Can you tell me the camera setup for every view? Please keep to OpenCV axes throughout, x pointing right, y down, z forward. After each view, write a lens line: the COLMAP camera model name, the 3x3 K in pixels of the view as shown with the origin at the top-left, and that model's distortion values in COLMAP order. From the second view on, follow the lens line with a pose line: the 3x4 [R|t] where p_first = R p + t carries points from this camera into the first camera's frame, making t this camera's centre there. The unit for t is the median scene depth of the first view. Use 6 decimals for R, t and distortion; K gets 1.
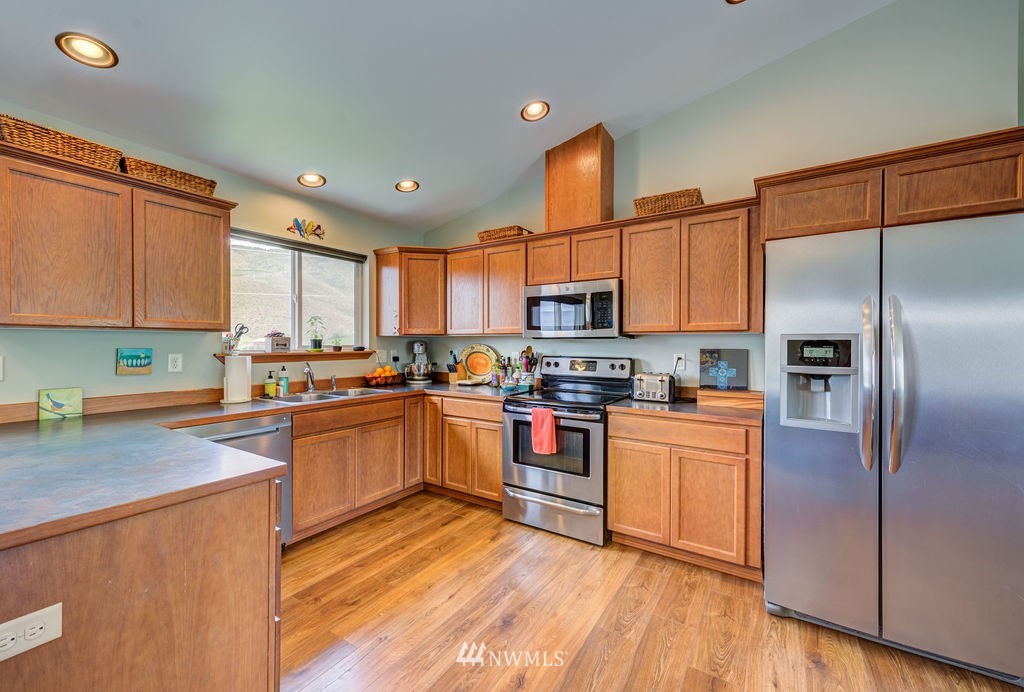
lens RADIAL K [[410.7, 0, 488.3], [0, 410.7, 345.4], [0, 0, 1]] dist [0.007170, -0.000343]
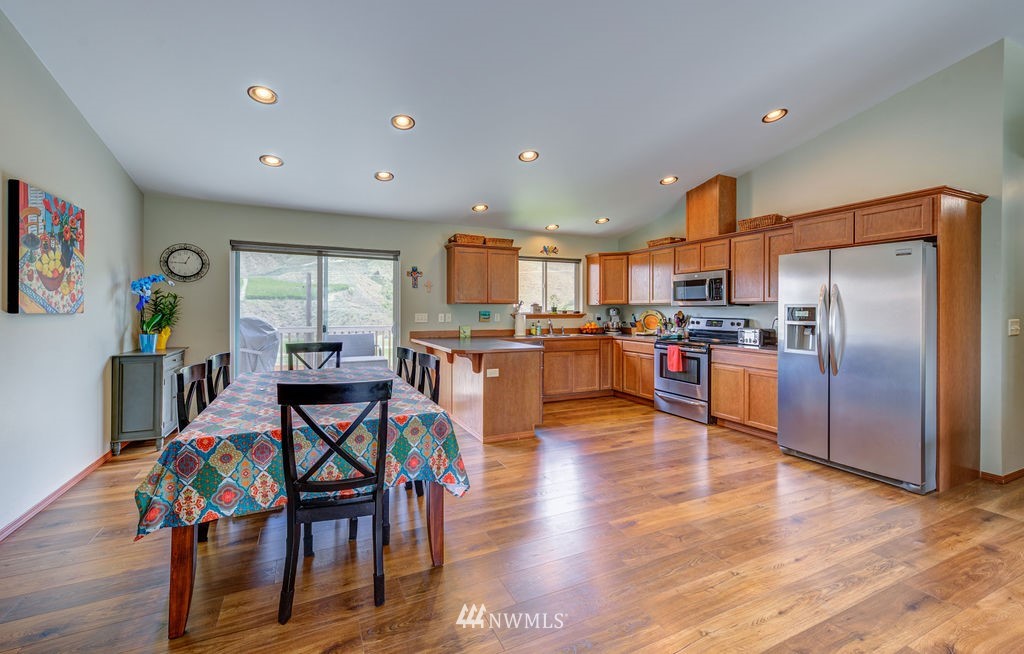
lens RADIAL K [[400.4, 0, 468.2], [0, 400.4, 310.4], [0, 0, 1]] dist [0.011755, -0.000099]
pose [[0.821472, 0.001148, -0.570247, 0.358710], [-0.002799, 0.999994, -0.002019, 0.005804], [0.570242, 0.003254, 0.821470, -0.858967]]
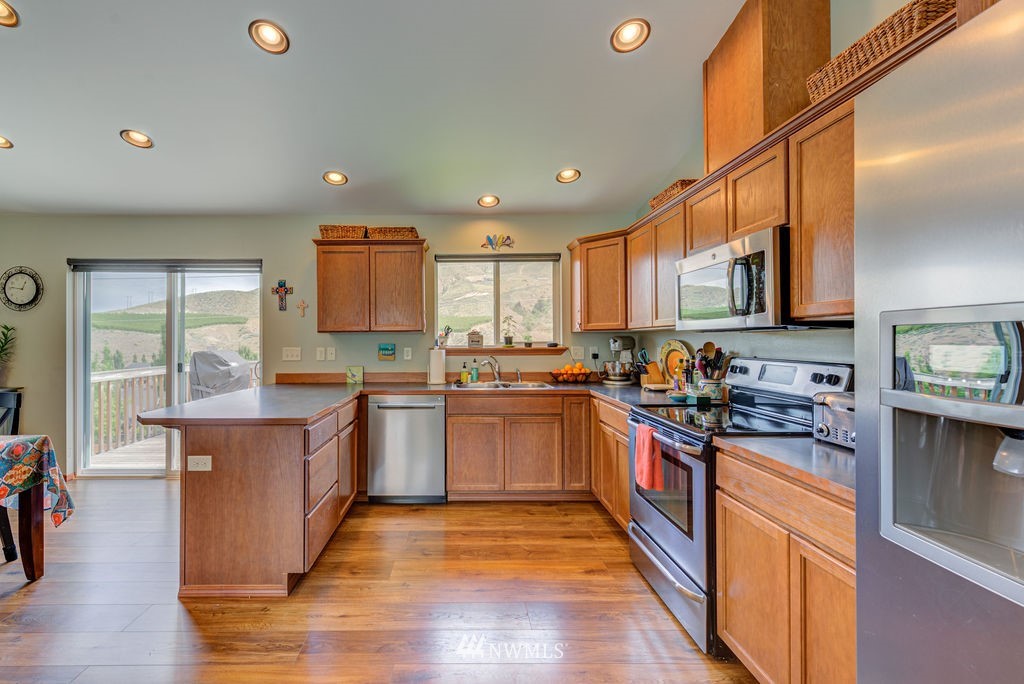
lens RADIAL K [[413.0, 0, 451.8], [0, 413.0, 339.0], [0, 0, 1]] dist [0.002601, 0.000004]
pose [[0.556753, -0.007642, -0.830643, 0.509976], [0.001439, 0.999965, -0.008235, 0.001376], [0.830677, 0.003389, 0.556744, 0.268743]]
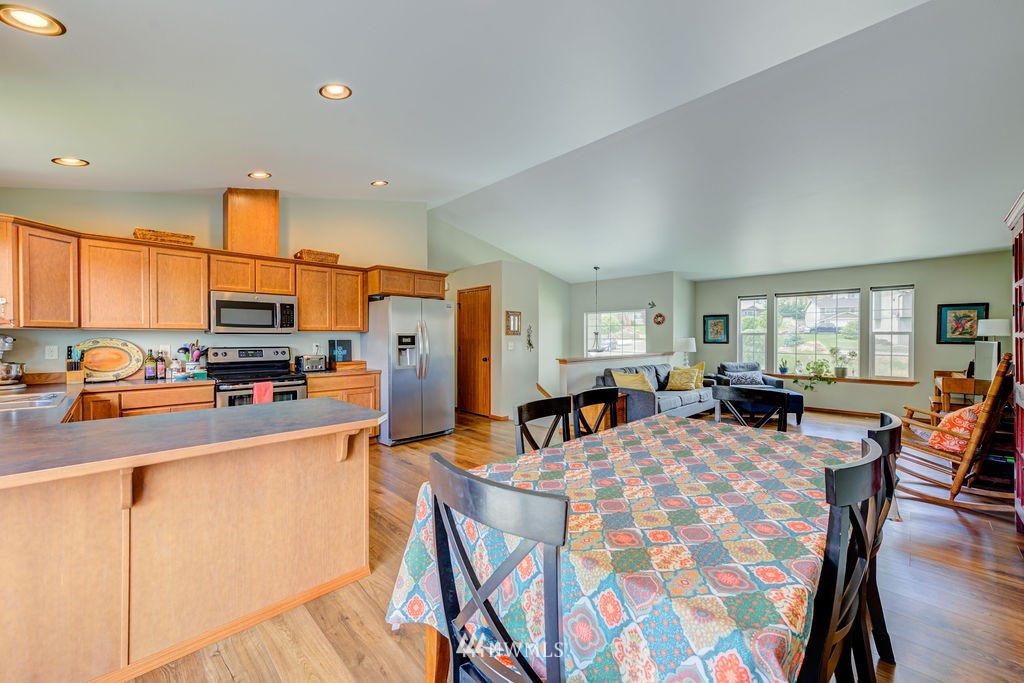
lens RADIAL K [[425.9, 0, 545.4], [0, 425.9, 340.5], [0, 0, 1]] dist [0.001955, -0.000053]
pose [[0.128274, -0.010984, 0.991678, -1.118171], [0.006537, 0.999926, 0.010230, -0.002317], [-0.991717, 0.005171, 0.128337, -0.158009]]
